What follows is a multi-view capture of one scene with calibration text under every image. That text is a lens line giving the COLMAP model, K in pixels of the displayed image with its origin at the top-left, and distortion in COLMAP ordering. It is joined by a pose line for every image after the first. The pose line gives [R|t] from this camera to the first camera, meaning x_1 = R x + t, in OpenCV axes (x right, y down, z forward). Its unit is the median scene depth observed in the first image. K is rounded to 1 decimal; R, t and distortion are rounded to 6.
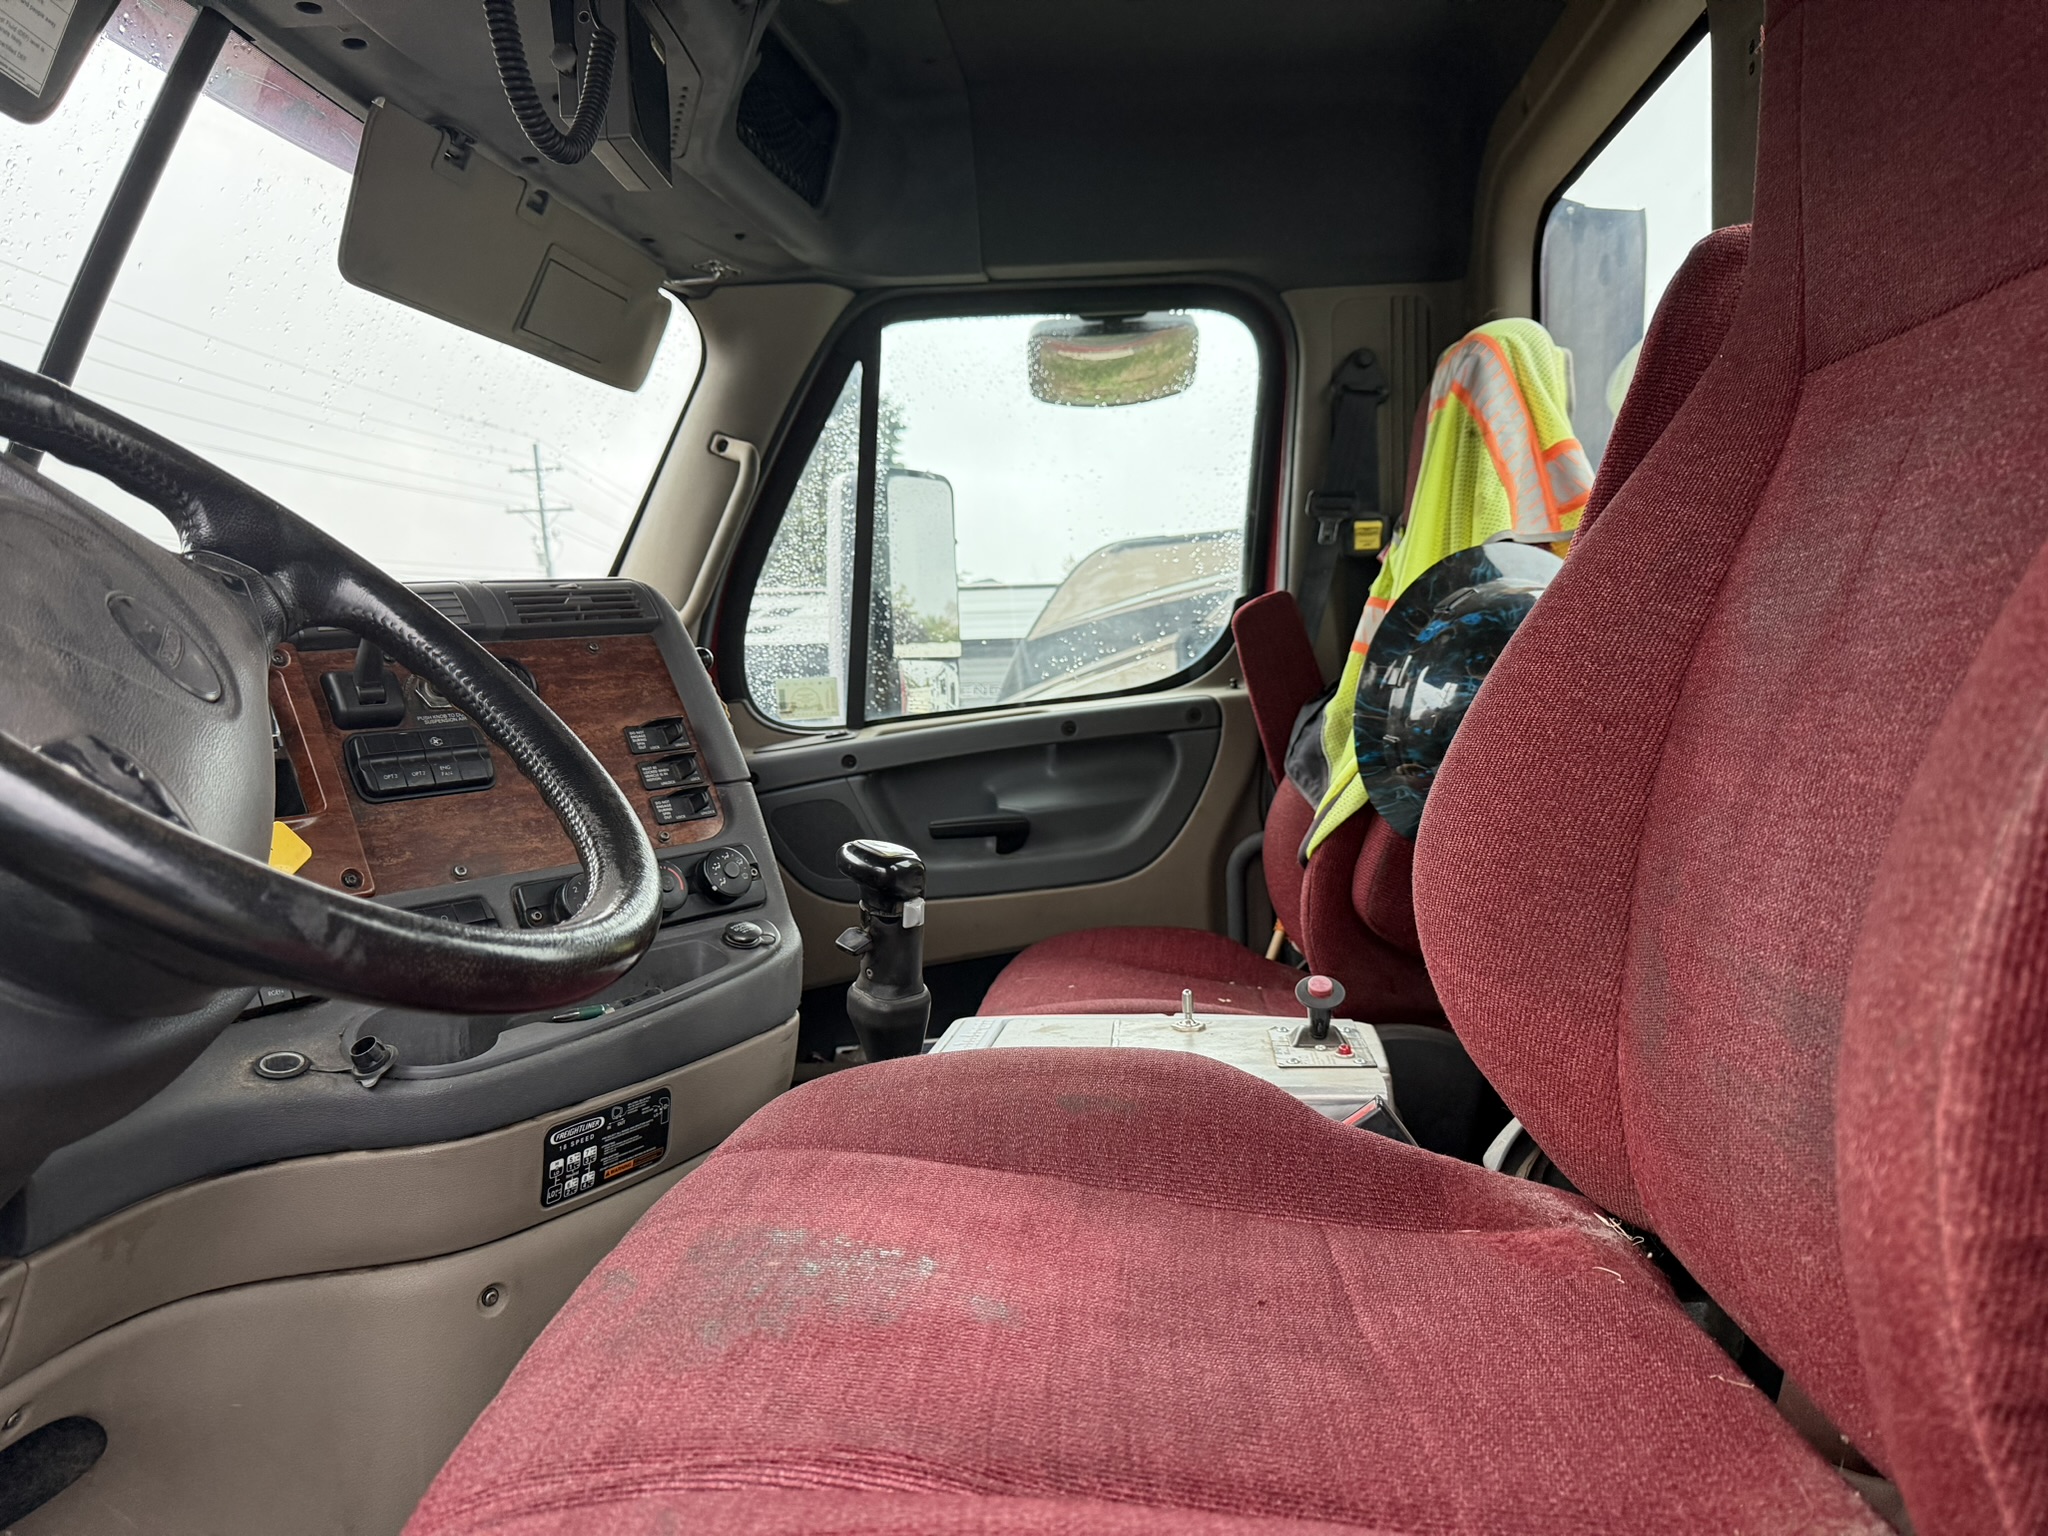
lens RADIAL K [[1475.7, 0, 1019.5], [0, 1475.7, 763.8], [0, 0, 1]] dist [0.059436, -0.000070]
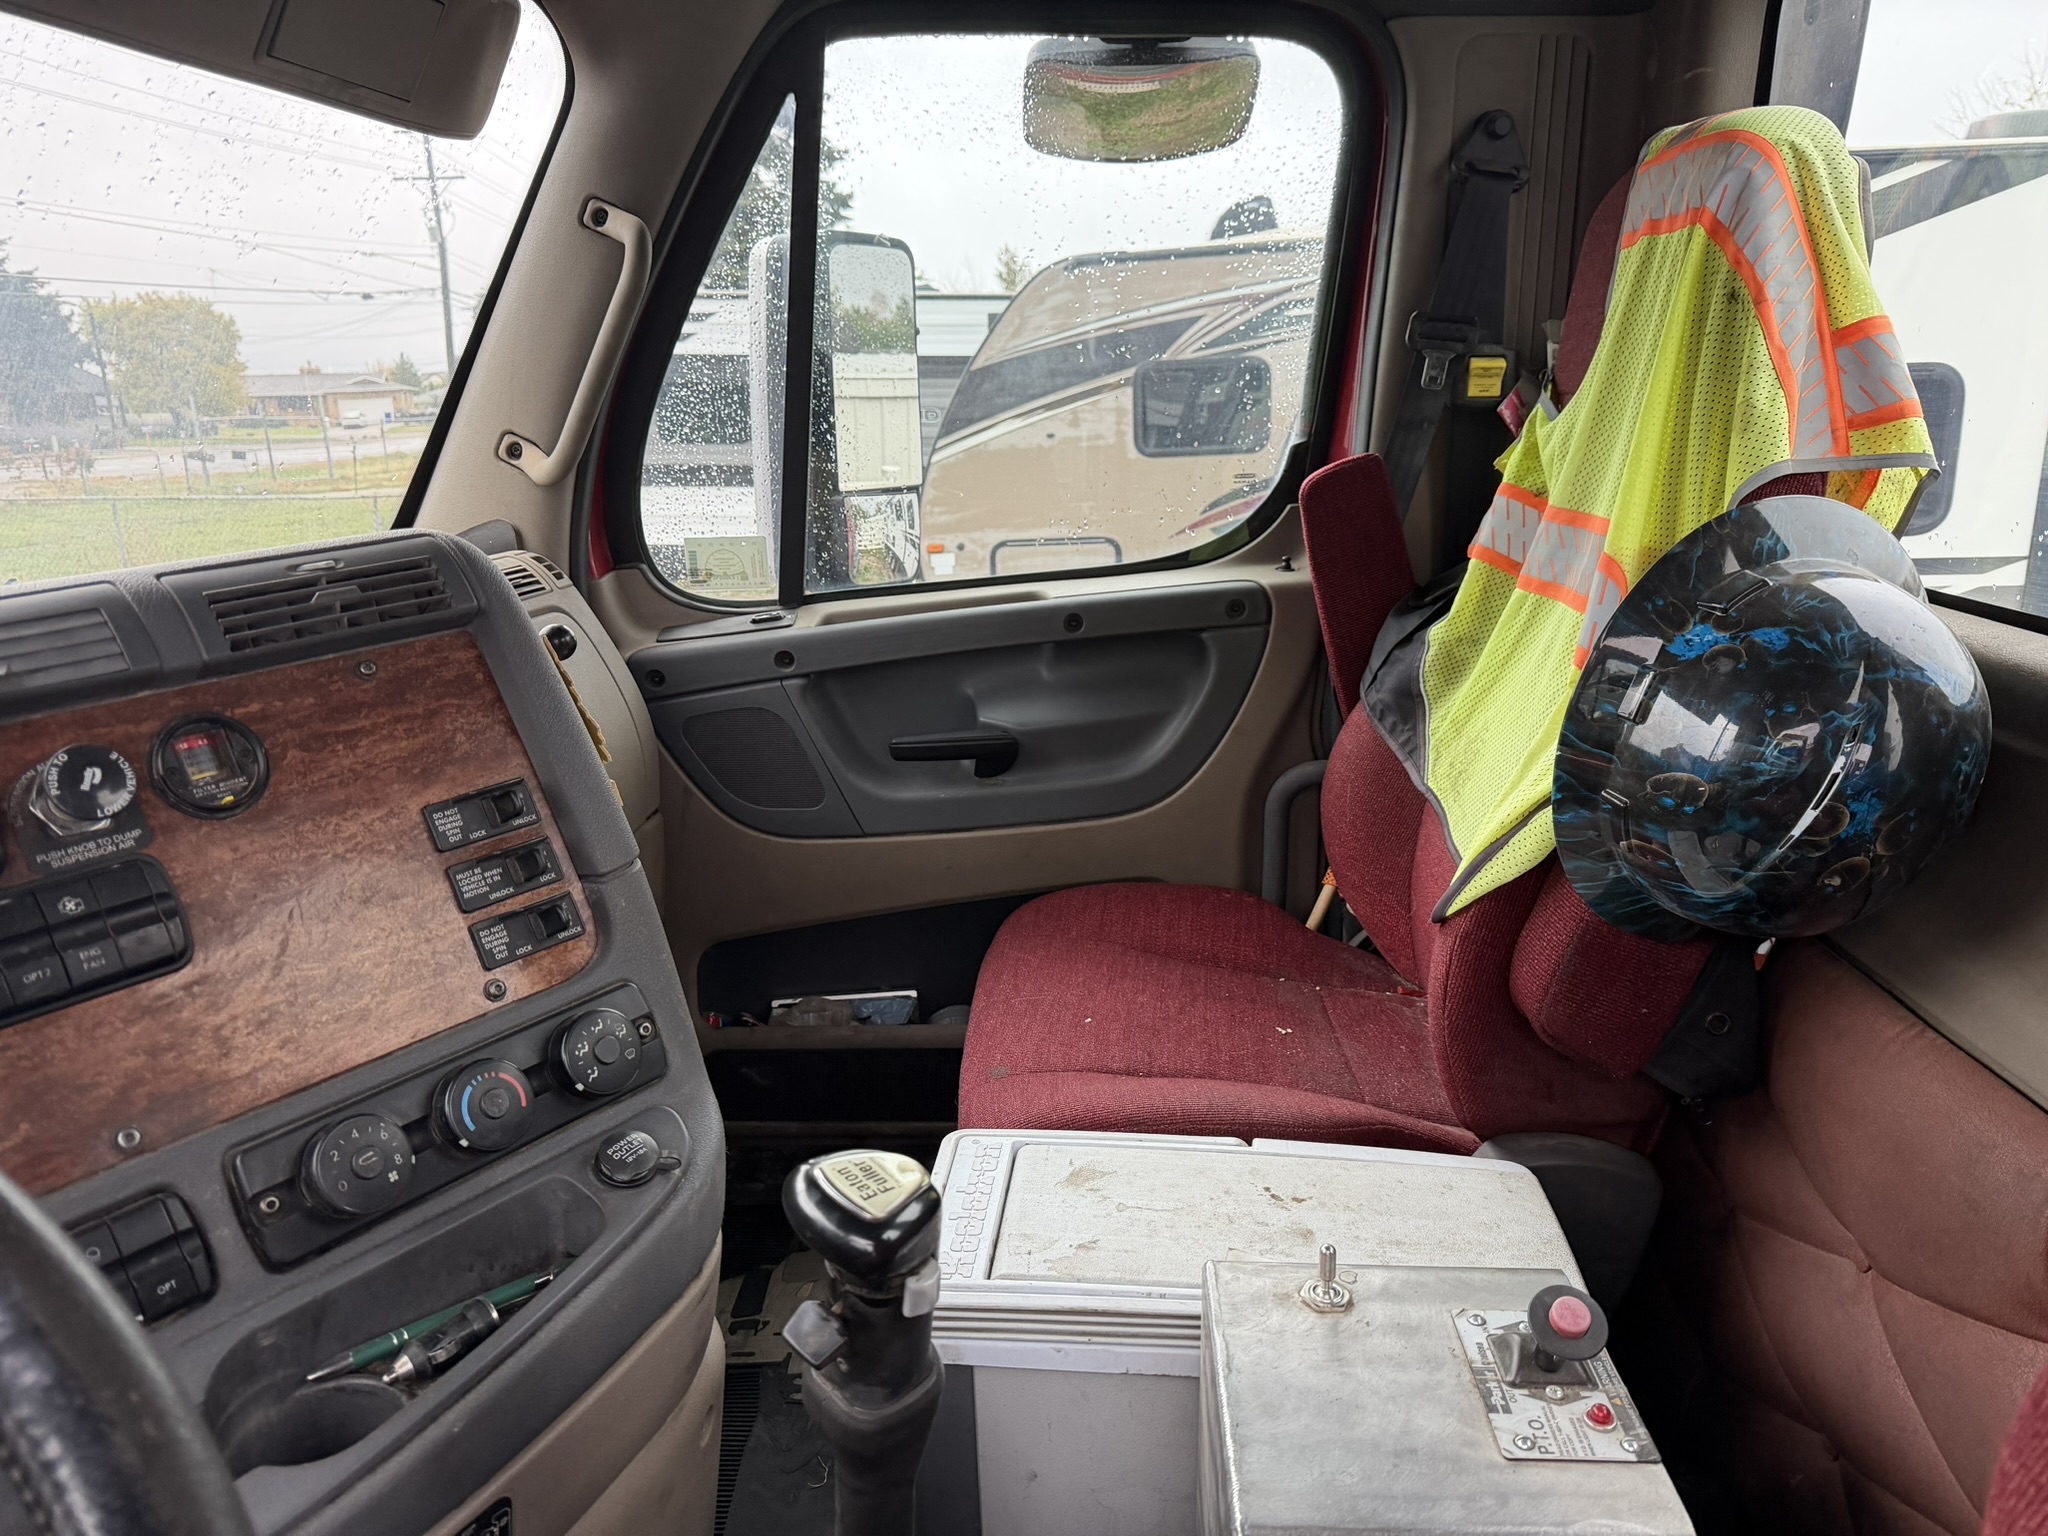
lens RADIAL K [[1482.8, 0, 1027.7], [0, 1482.8, 772.0], [0, 0, 1]] dist [0.003524, -0.008702]
pose [[0.998310, 0.011916, 0.056882, -0.033637], [-0.023180, 0.979173, 0.201702, -0.105787], [-0.053294, -0.202679, 0.977794, 0.246939]]
